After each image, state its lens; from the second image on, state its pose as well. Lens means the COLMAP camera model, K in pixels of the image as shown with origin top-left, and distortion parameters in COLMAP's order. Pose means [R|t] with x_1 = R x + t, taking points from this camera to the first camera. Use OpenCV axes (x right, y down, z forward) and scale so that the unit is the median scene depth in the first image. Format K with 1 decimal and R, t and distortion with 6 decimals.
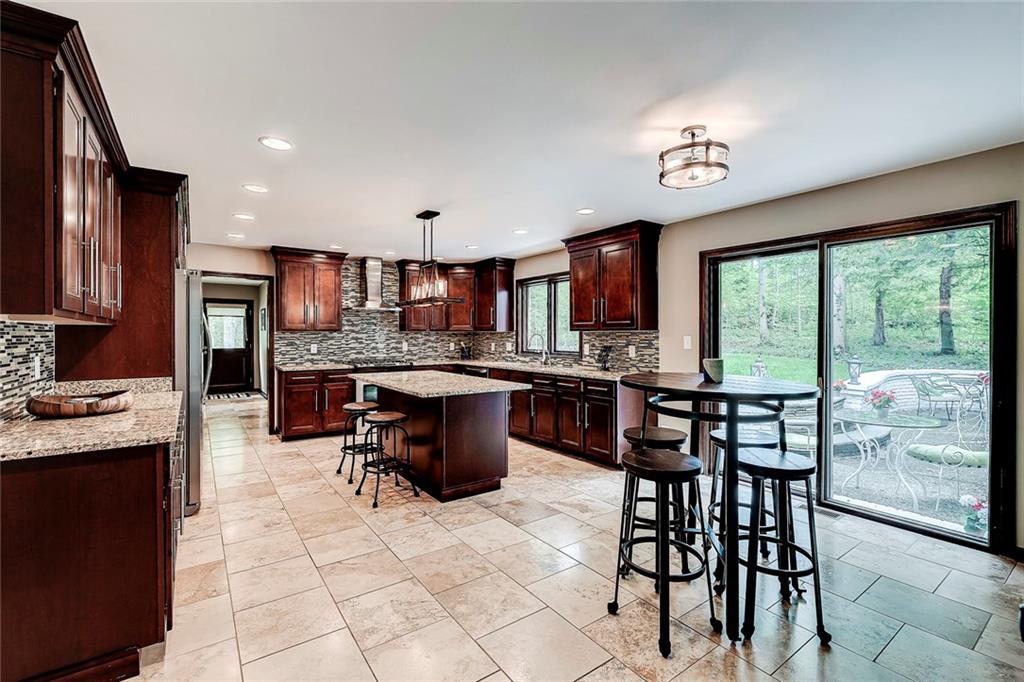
lens RADIAL K [[444.6, 0, 520.9], [0, 444.6, 335.8], [0, 0, 1]] dist [0.002062, 0.000130]
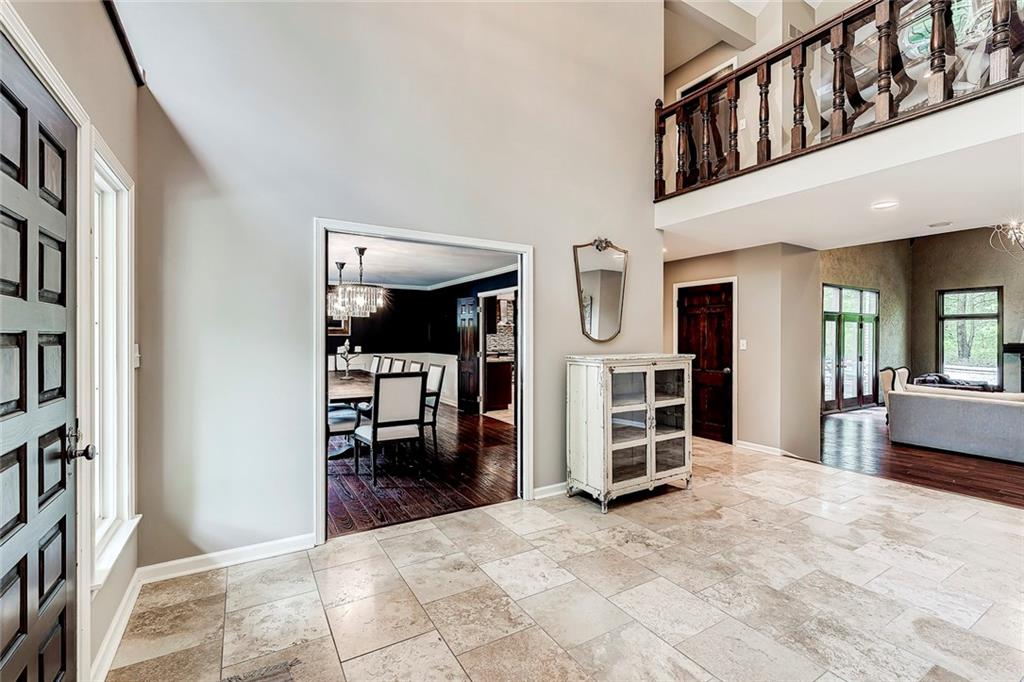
lens RADIAL K [[444.6, 0, 520.9], [0, 444.6, 335.8], [0, 0, 1]] dist [0.002062, 0.000130]
pose [[0.996958, 0.004393, -0.077816, -0.094406], [-0.004592, 0.999987, -0.002378, -0.006051], [0.077805, 0.002728, 0.996965, -0.997140]]
